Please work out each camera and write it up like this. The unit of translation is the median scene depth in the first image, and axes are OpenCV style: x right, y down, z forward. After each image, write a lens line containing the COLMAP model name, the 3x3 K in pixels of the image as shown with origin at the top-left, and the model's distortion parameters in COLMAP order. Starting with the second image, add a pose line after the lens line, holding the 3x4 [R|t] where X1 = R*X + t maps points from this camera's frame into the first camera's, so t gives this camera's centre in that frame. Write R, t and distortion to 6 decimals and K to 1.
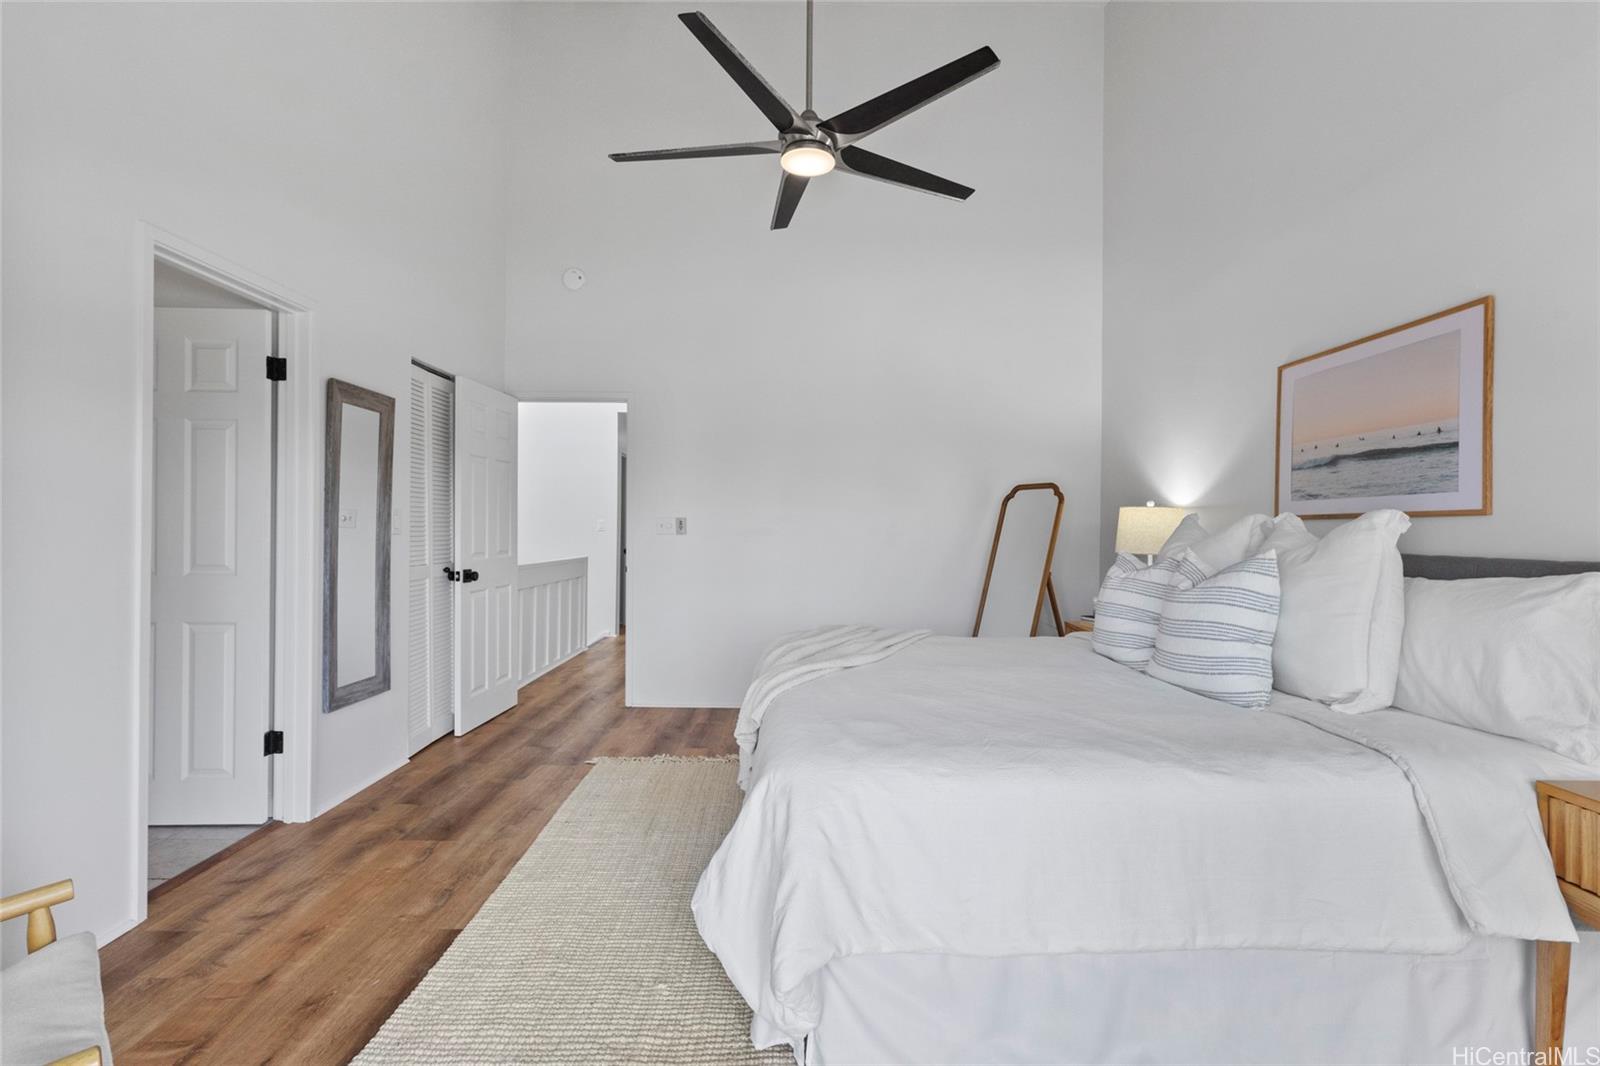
lens RADIAL K [[745.4, 0, 800.0], [0, 745.4, 533.0], [0, 0, 1]] dist [-0.000292, -0.000045]
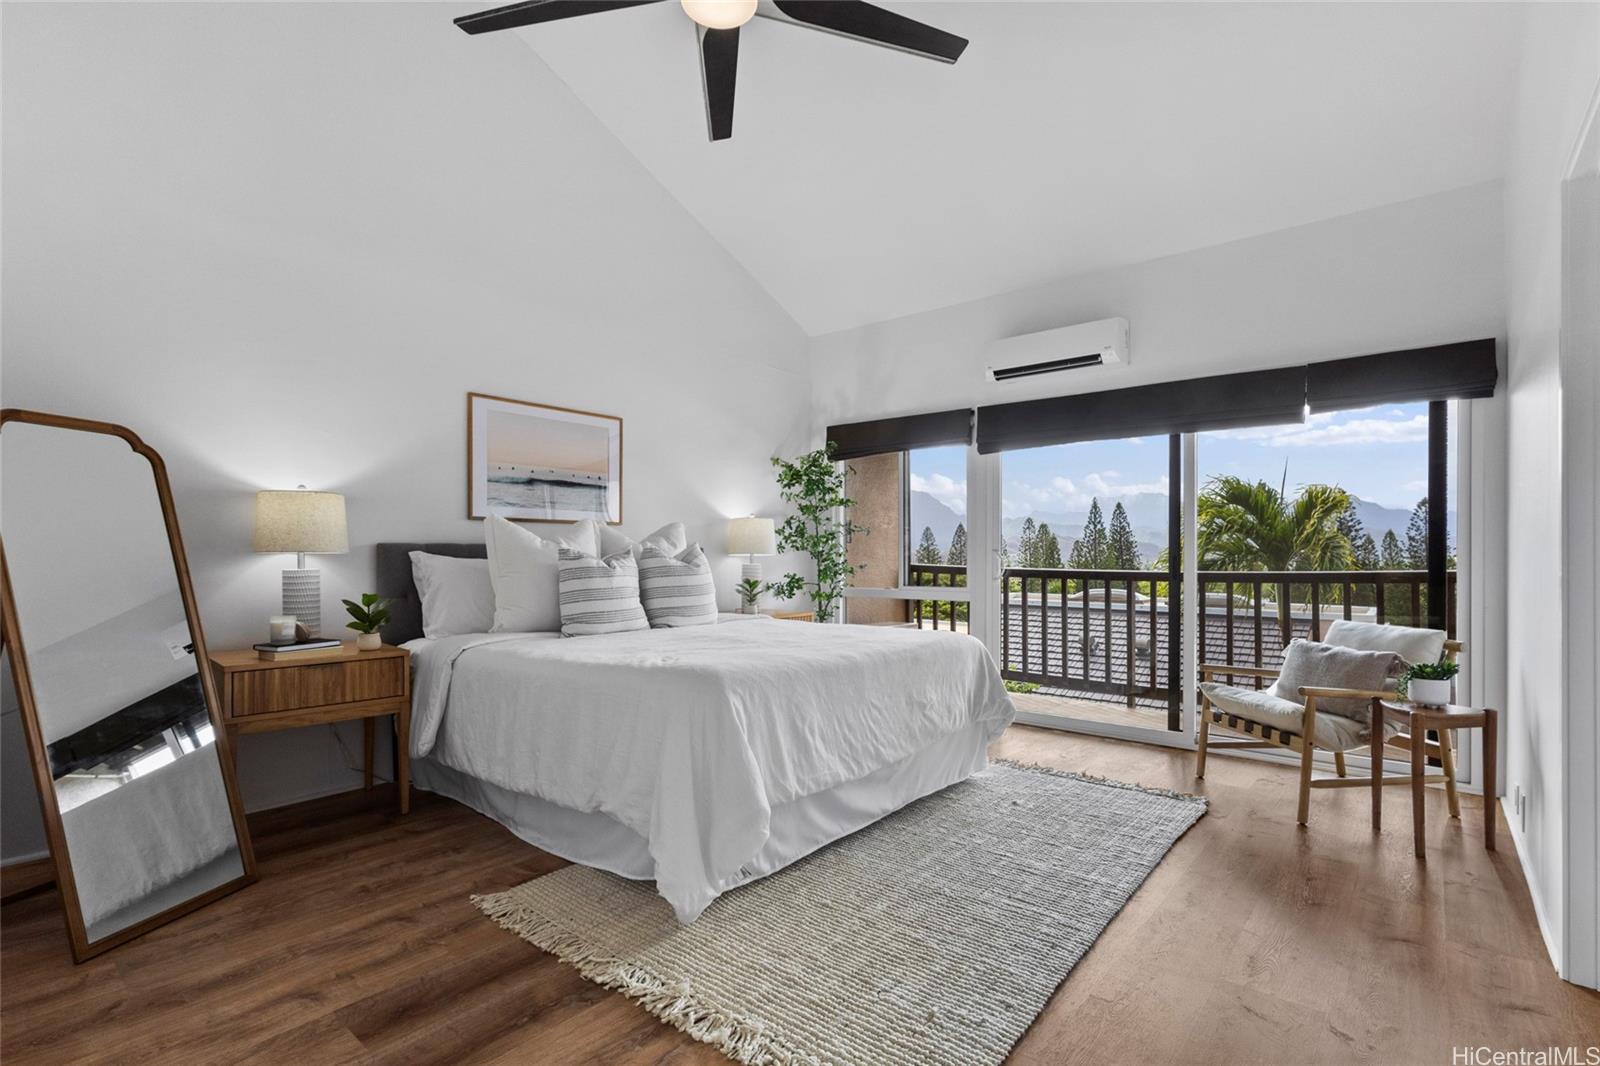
lens RADIAL K [[745.4, 0, 800.0], [0, 745.4, 533.0], [0, 0, 1]] dist [-0.000292, -0.000045]
pose [[-0.764735, 0.002536, 0.644340, -0.596446], [-0.010599, 0.999807, -0.016514, 0.019837], [-0.644258, -0.019458, -0.764561, 1.736427]]
